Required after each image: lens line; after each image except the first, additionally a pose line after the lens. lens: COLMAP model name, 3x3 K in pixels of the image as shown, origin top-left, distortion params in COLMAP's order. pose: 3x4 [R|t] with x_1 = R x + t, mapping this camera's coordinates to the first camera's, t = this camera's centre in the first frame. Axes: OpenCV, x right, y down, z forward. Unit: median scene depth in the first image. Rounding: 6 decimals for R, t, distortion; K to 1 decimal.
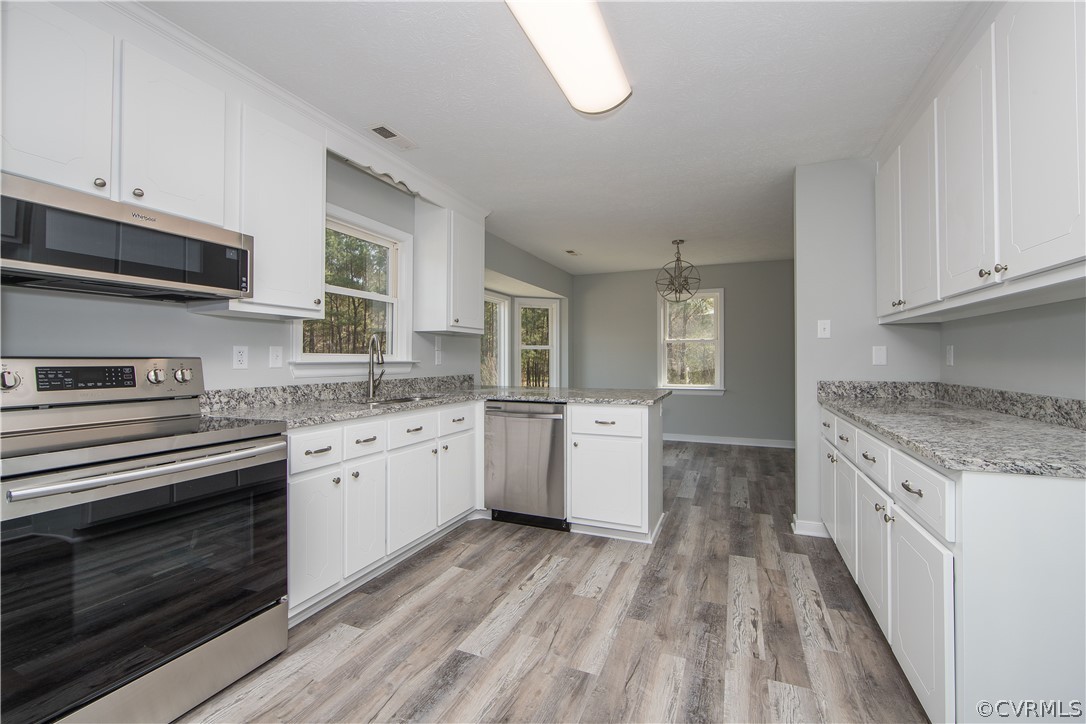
lens RADIAL K [[443.4, 0, 556.7], [0, 443.4, 355.6], [0, 0, 1]] dist [-0.013017, 0.000213]
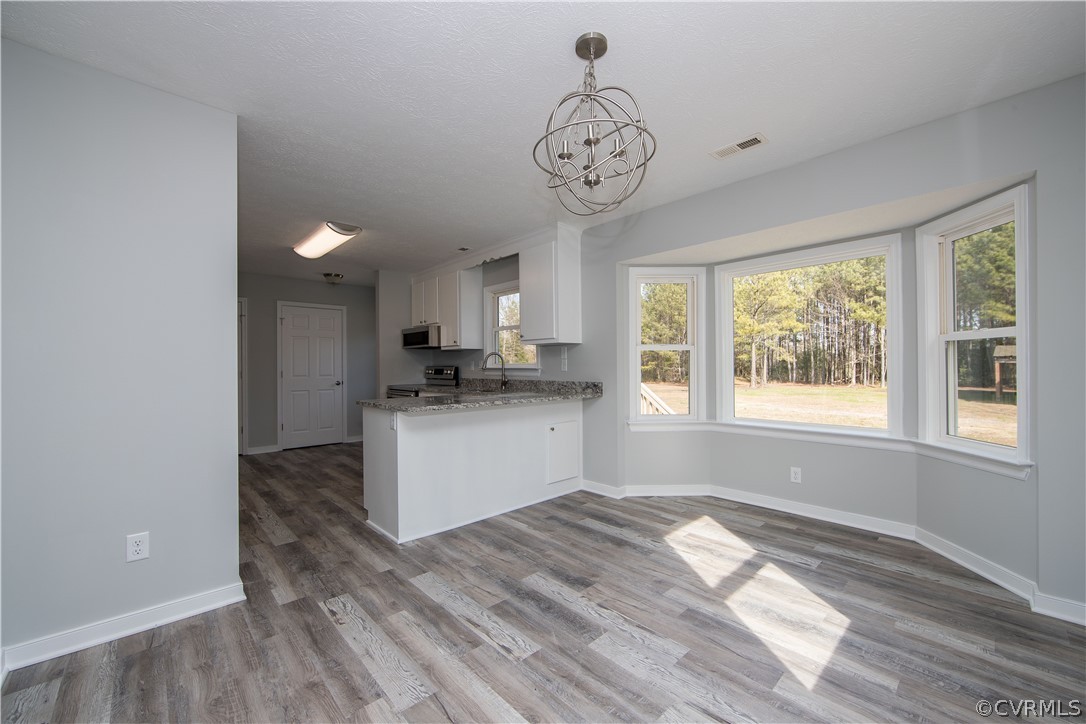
lens RADIAL K [[432.1, 0, 545.4], [0, 432.1, 365.8], [0, 0, 1]] dist [-0.014574, 0.002806]
pose [[-0.423684, 0.005088, -0.905796, 1.085898], [0.014836, 0.999889, -0.001323, 0.010072], [0.905689, -0.013998, -0.423713, 1.980916]]
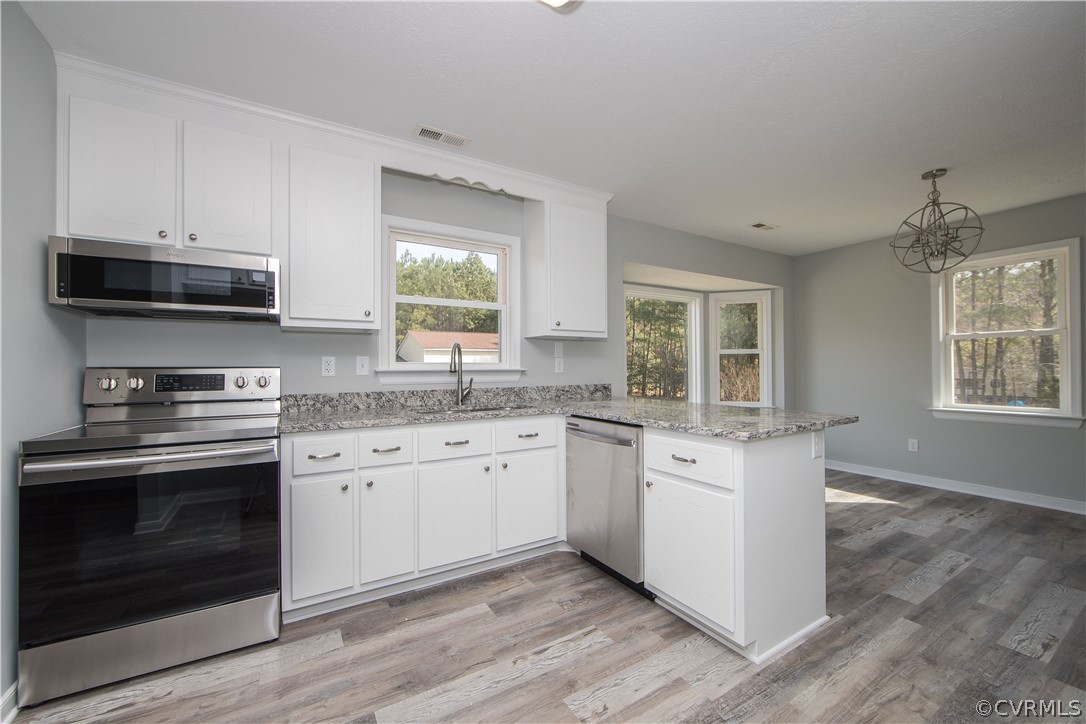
lens RADIAL K [[432.1, 0, 545.4], [0, 432.1, 365.8], [0, 0, 1]] dist [-0.014574, 0.002806]
pose [[0.802055, -0.006254, -0.597217, 0.343145], [0.010267, 0.999942, 0.003317, 0.003379], [0.597162, -0.008792, 0.802072, 0.354878]]
